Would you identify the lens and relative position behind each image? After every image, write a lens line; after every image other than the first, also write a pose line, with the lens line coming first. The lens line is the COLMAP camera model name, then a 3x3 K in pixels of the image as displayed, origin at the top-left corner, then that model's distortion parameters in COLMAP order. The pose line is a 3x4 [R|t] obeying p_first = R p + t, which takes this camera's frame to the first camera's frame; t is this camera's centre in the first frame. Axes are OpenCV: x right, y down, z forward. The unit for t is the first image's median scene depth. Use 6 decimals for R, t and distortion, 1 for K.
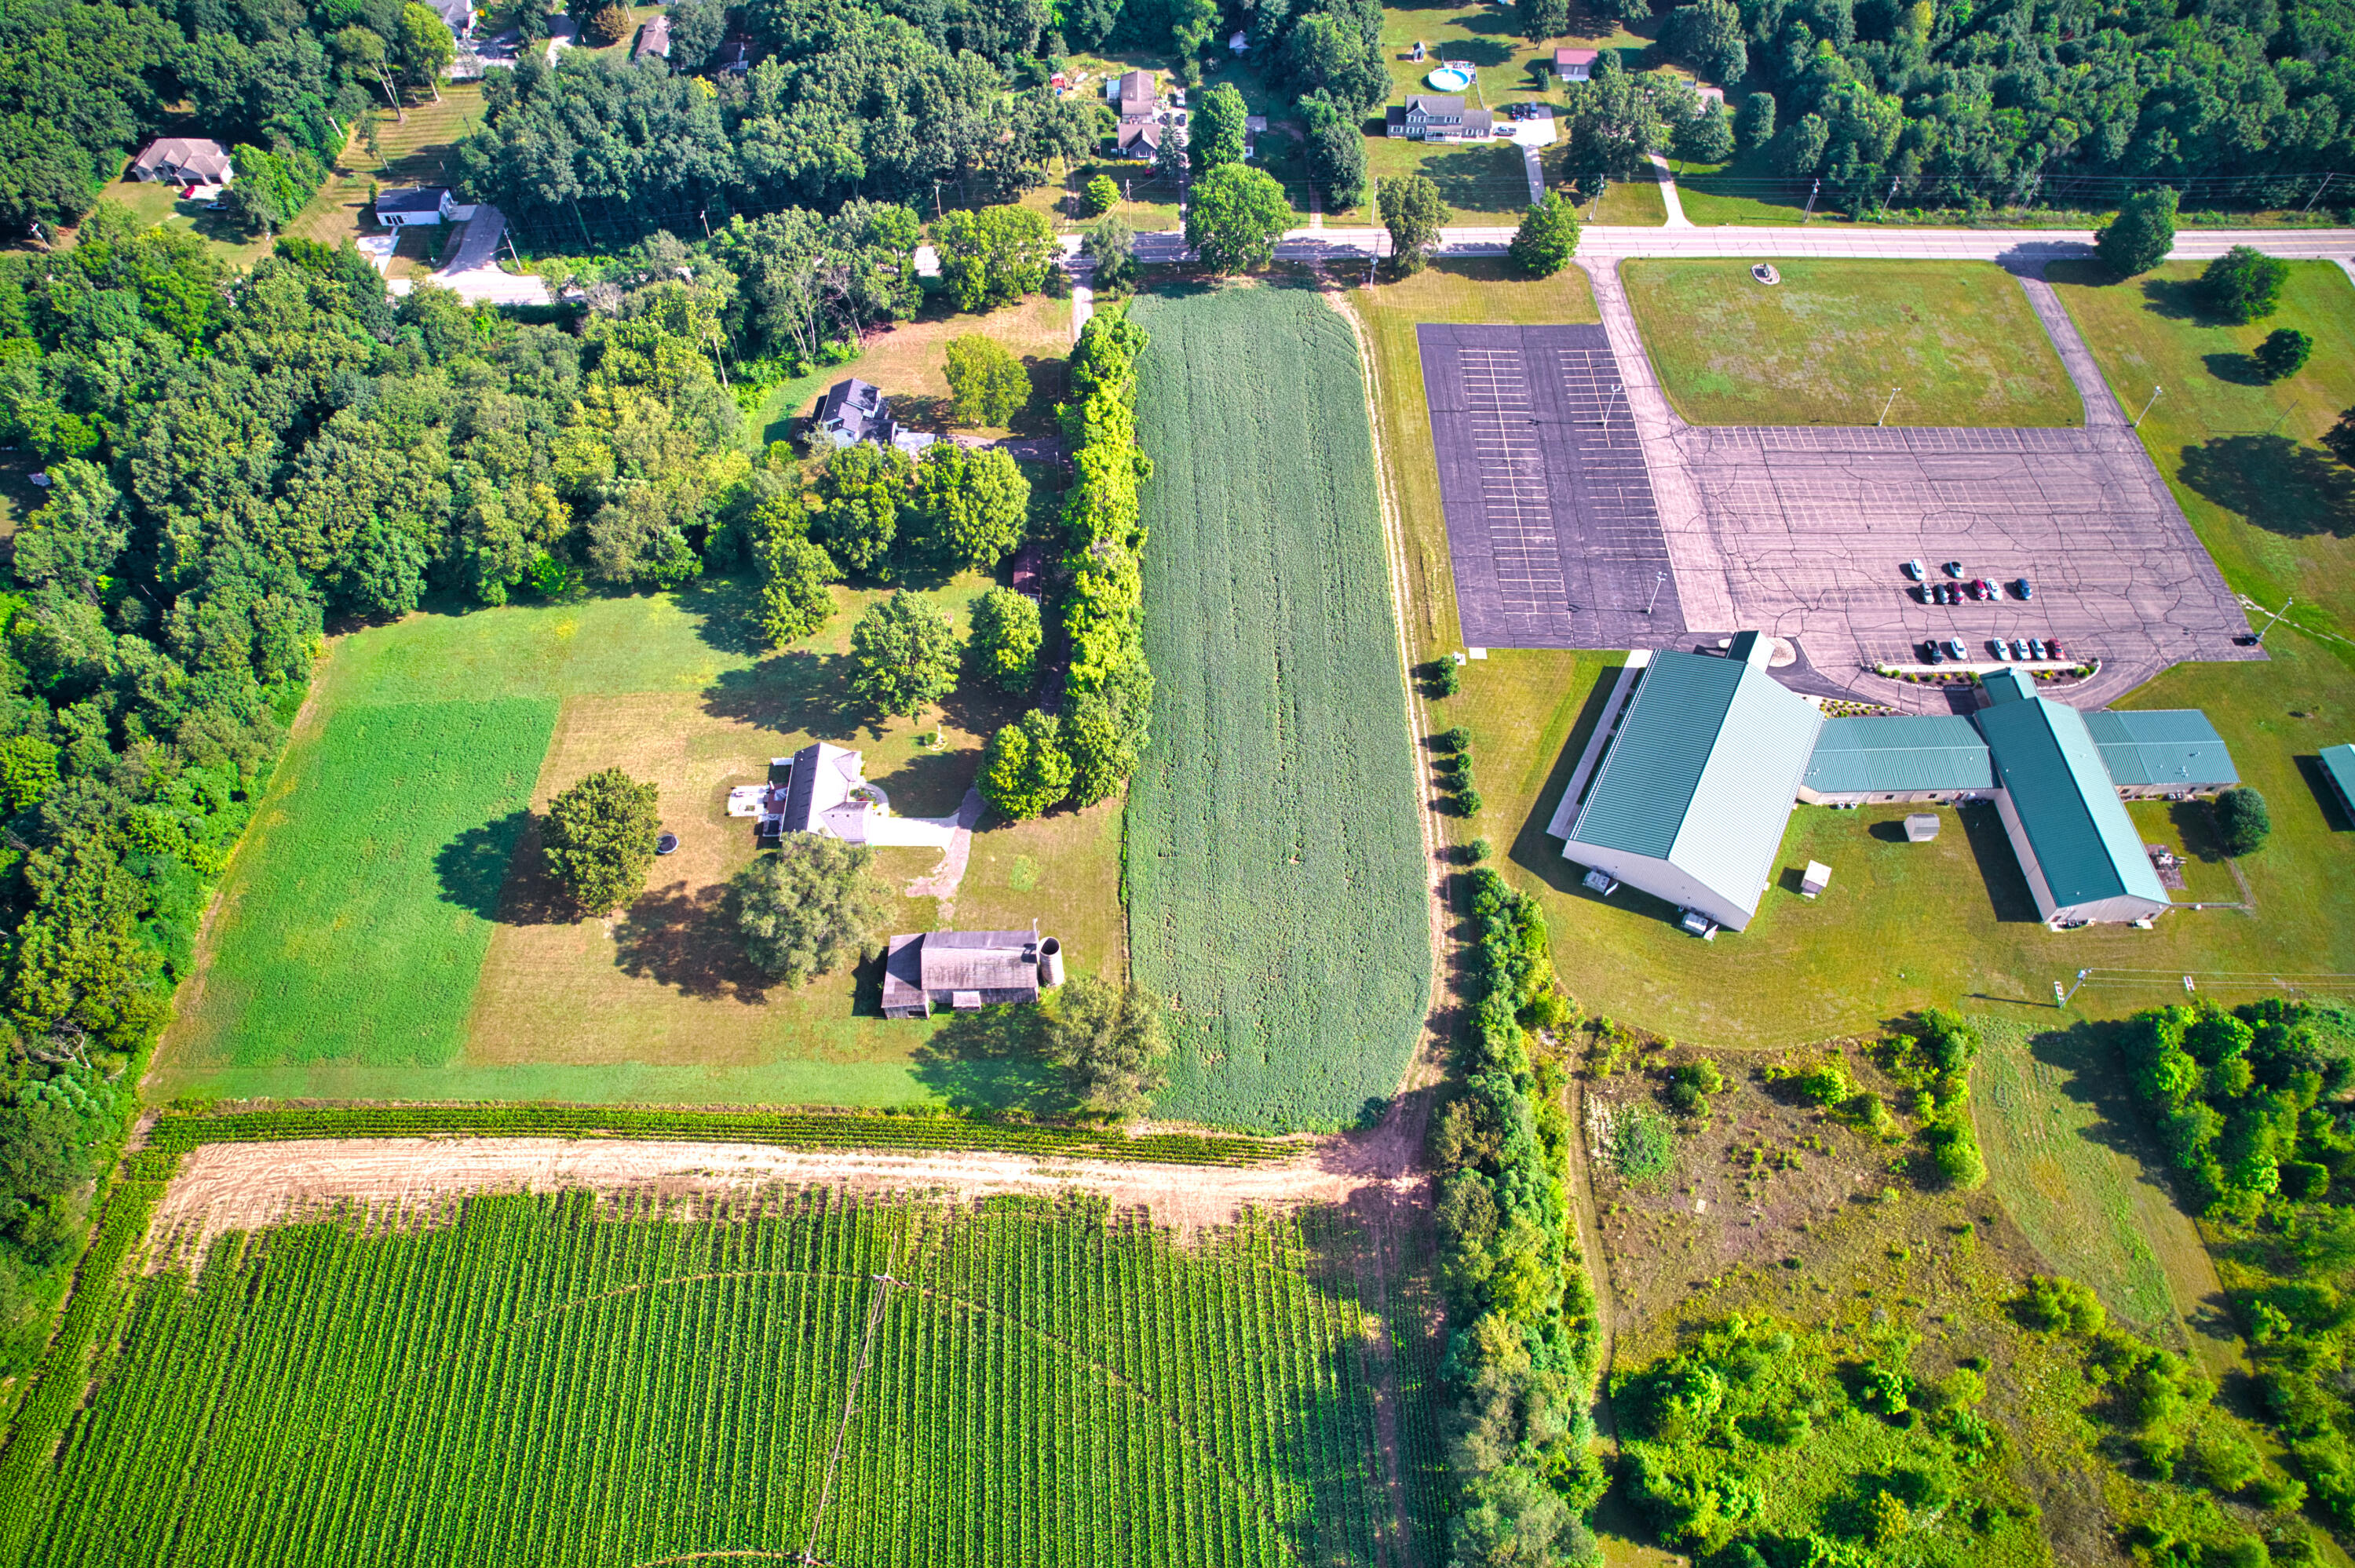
lens RADIAL K [[1517.6, 0, 1163.6], [0, 1517.6, 773.4], [0, 0, 1]] dist [-0.094878, 0.087478]
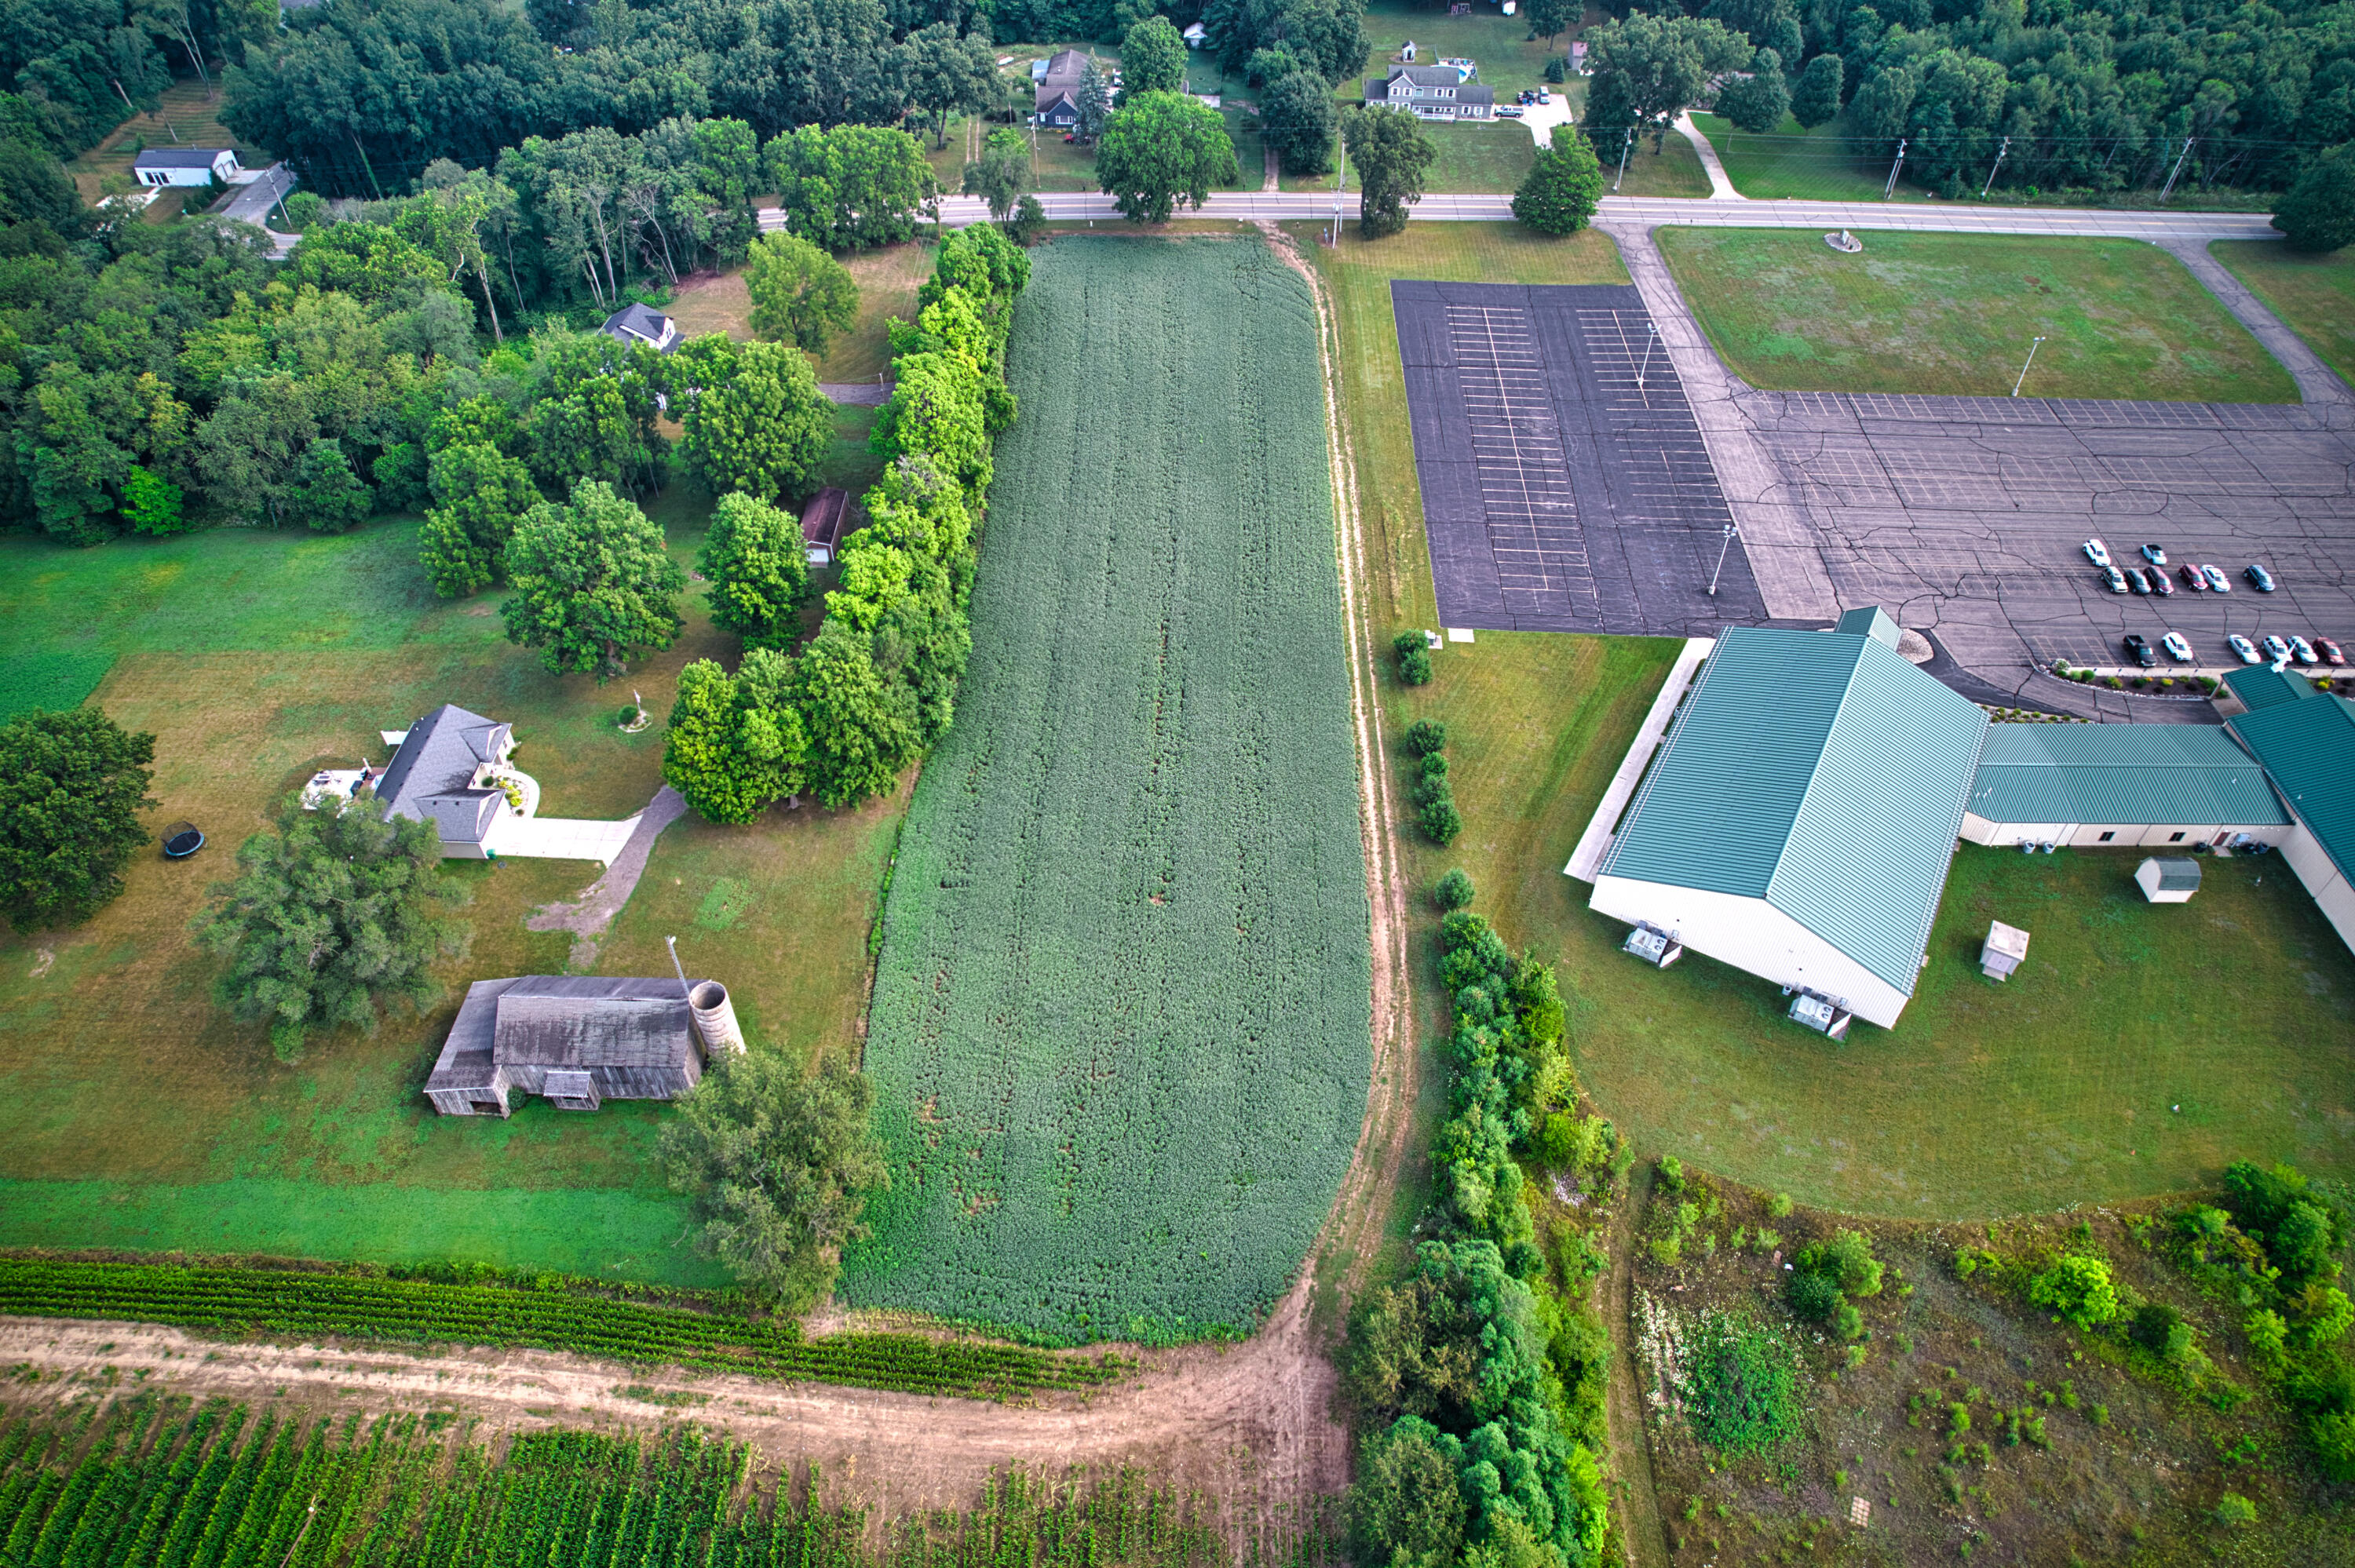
lens RADIAL K [[1517.6, 0, 1163.6], [0, 1517.6, 773.4], [0, 0, 1]] dist [-0.094878, 0.087478]
pose [[0.999351, 0.027380, -0.023414, 0.095697], [-0.030946, 0.985168, -0.168780, 0.103920], [0.018446, 0.169395, 0.985376, 0.352533]]
